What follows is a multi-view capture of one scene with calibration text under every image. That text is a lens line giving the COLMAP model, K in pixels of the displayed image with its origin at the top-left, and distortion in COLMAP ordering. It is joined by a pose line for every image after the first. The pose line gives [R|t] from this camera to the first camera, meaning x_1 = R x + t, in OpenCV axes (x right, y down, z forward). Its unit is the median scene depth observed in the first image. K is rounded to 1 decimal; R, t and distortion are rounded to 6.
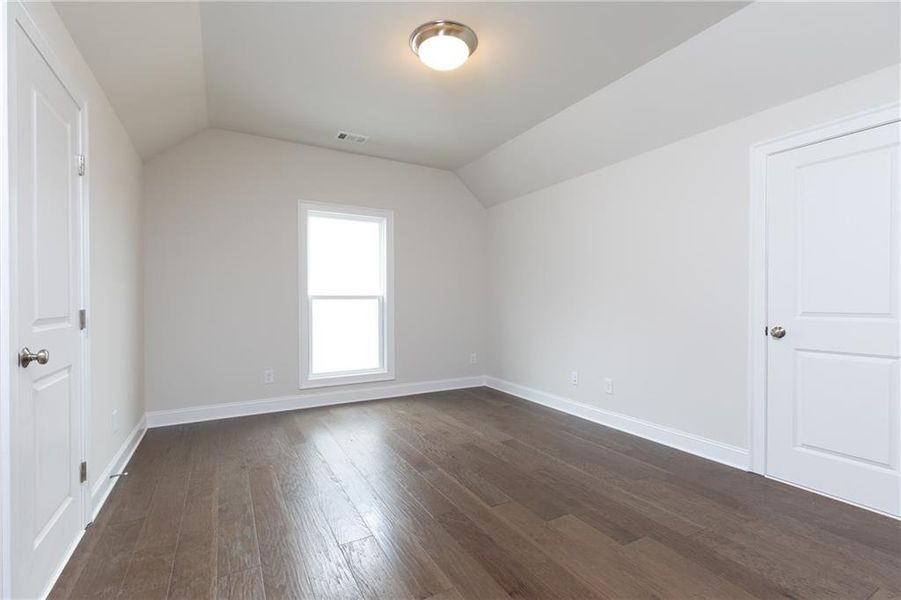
lens RADIAL K [[403.2, 0, 449.3], [0, 403.2, 303.8], [0, 0, 1]] dist [0.001210, 0.000101]
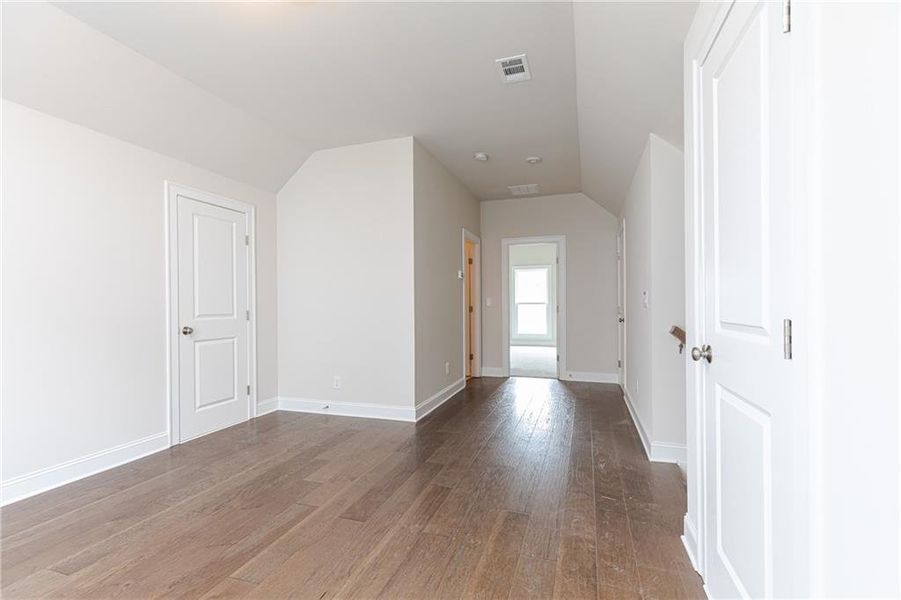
lens RADIAL K [[403.2, 0, 449.3], [0, 403.2, 303.8], [0, 0, 1]] dist [0.001210, 0.000101]
pose [[-0.675072, 0.008031, 0.737708, -0.808622], [0.012733, 0.999919, 0.000766, -0.010728], [-0.737642, 0.009911, -0.675119, 1.317532]]
